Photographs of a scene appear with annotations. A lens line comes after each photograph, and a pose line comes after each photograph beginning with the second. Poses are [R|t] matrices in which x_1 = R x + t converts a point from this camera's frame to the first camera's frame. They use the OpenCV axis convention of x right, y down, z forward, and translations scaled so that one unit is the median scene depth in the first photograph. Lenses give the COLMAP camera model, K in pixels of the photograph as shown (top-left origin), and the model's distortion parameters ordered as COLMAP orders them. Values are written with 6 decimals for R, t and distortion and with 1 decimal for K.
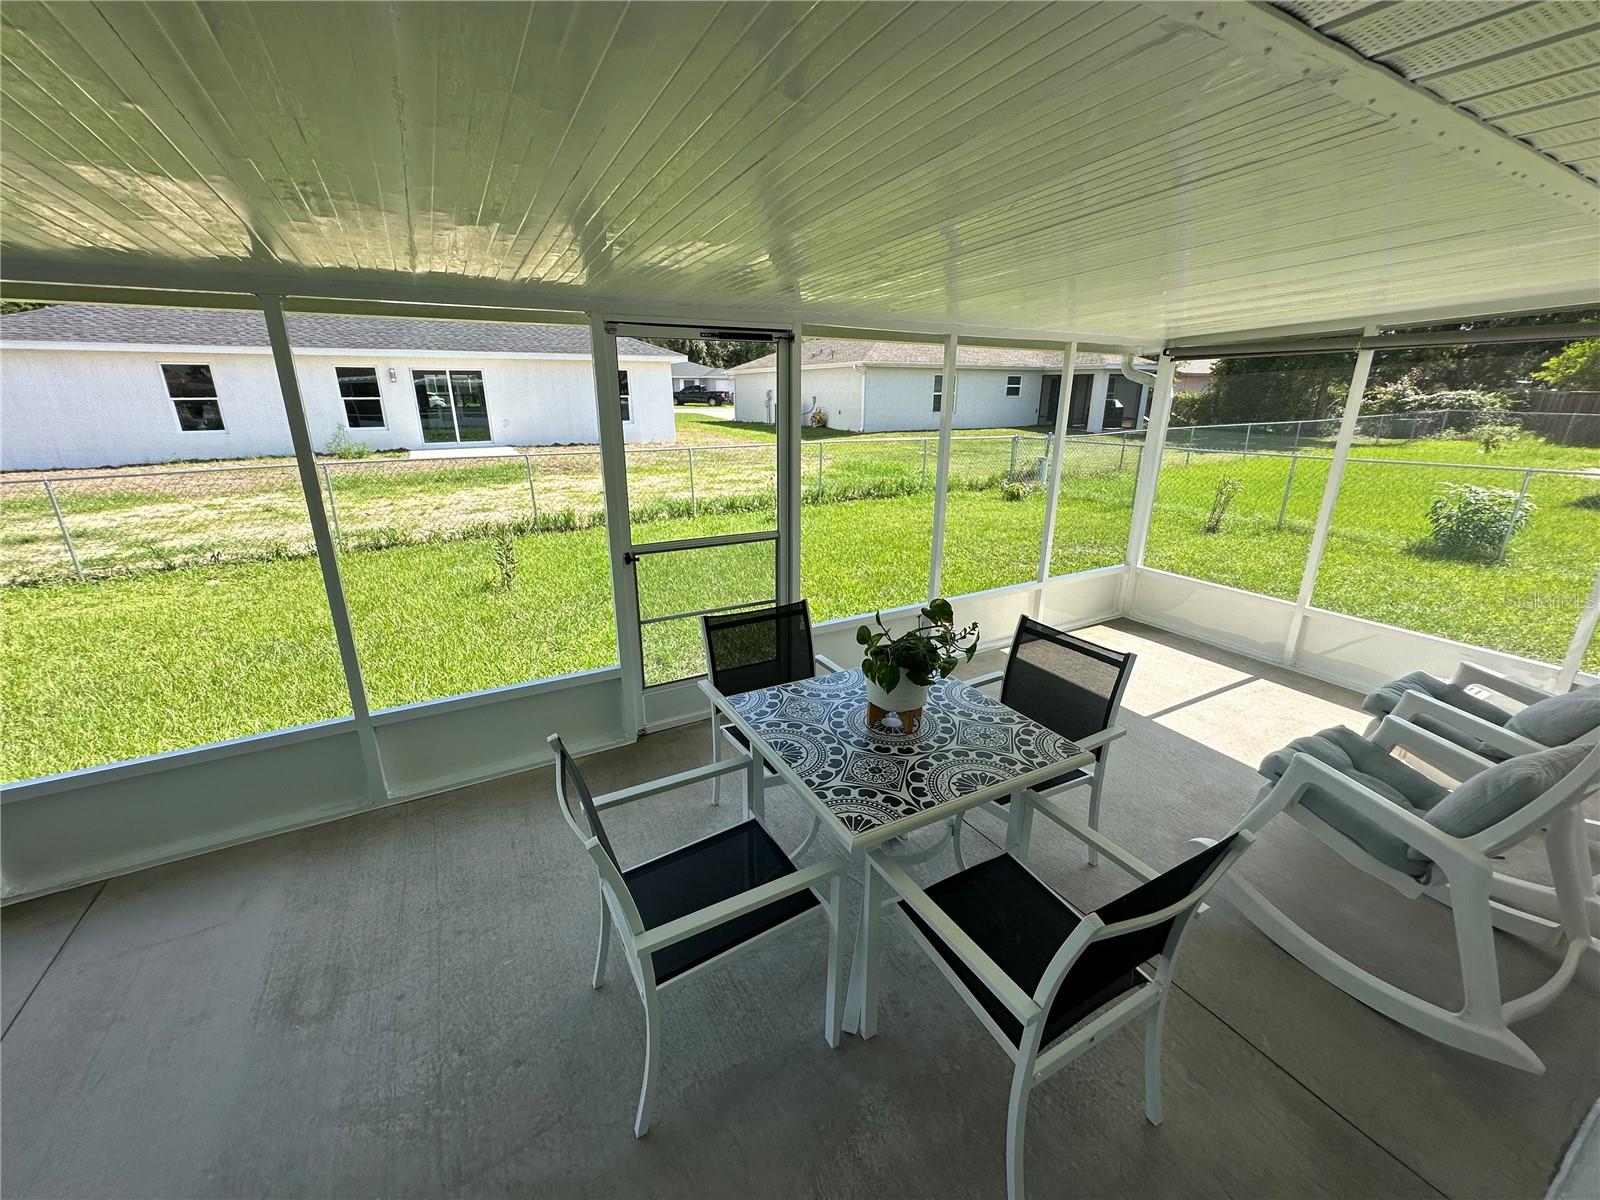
lens RADIAL K [[637.5, 0, 795.3], [0, 637.5, 584.9], [0, 0, 1]] dist [-0.002638, 0.000759]
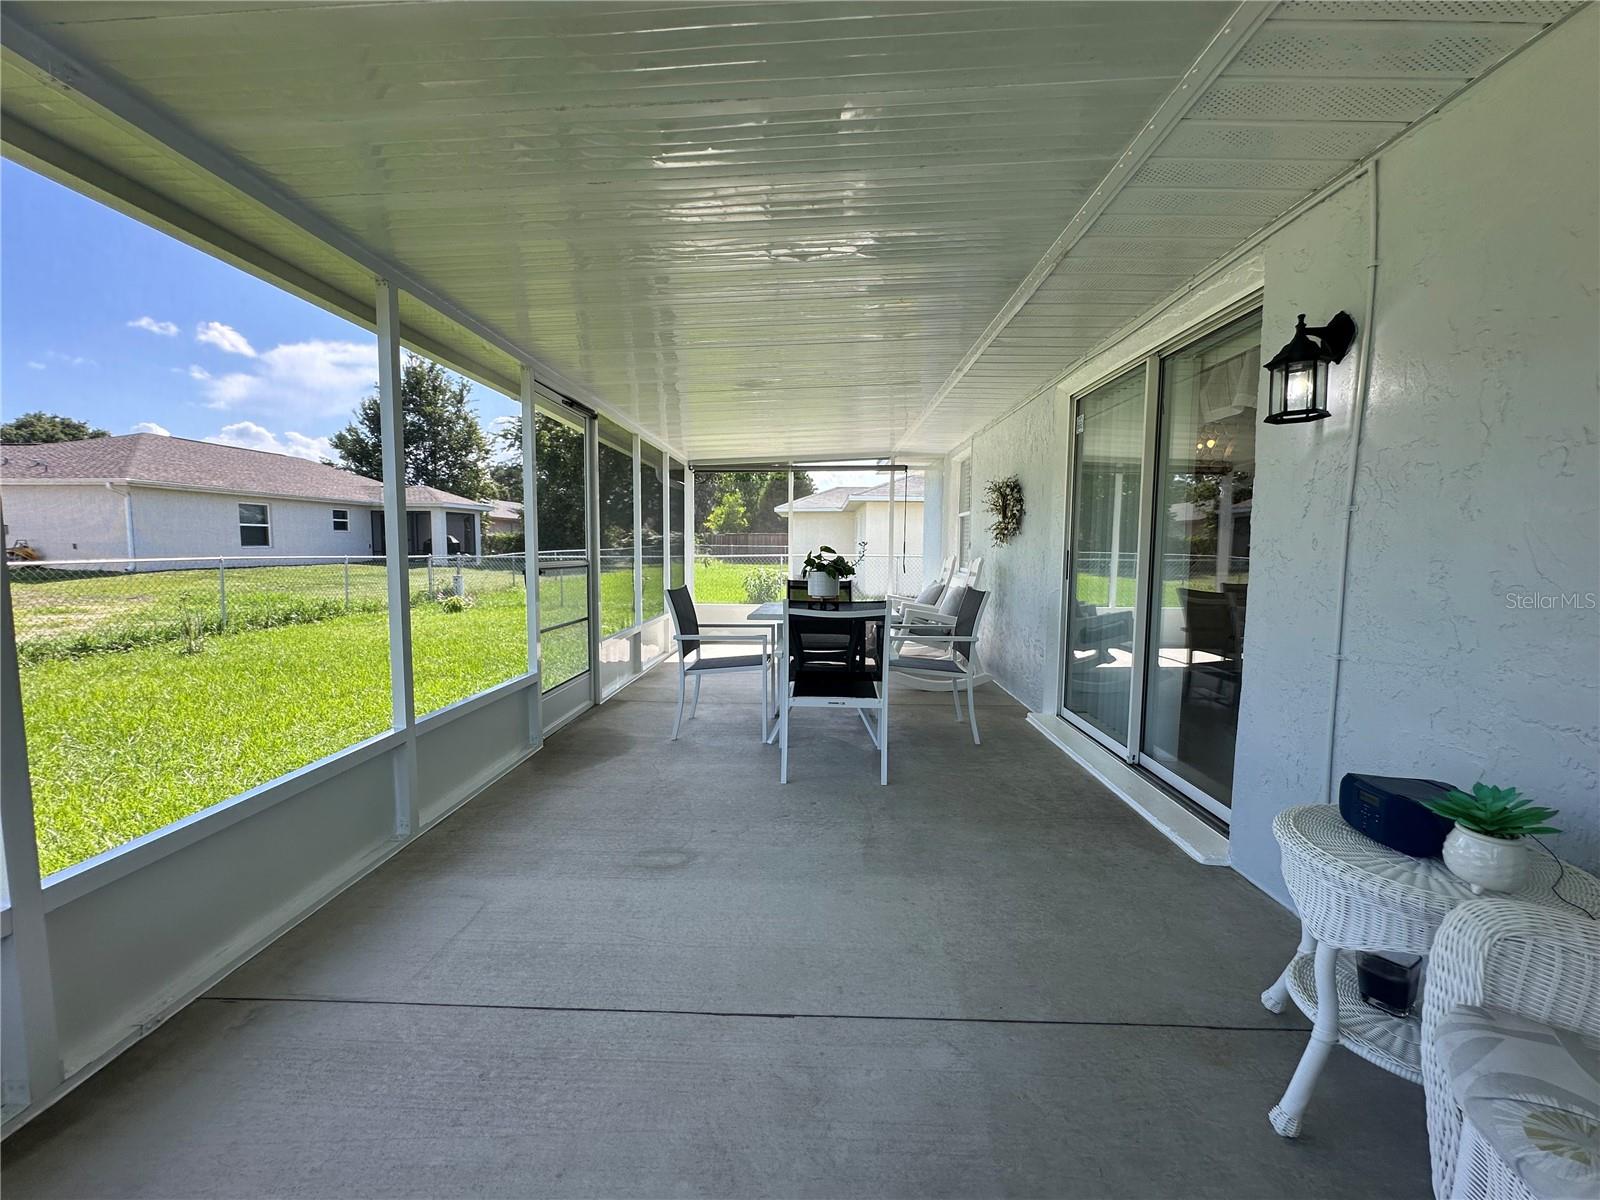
lens RADIAL K [[637.5, 0, 792.5], [0, 637.5, 605.1], [0, 0, 1]] dist [-0.002638, 0.000759]
pose [[0.526492, -0.081542, 0.846261, -0.127682], [0.243415, 0.968178, -0.058148, 0.025572], [-0.814589, 0.236607, 0.529587, 0.006068]]
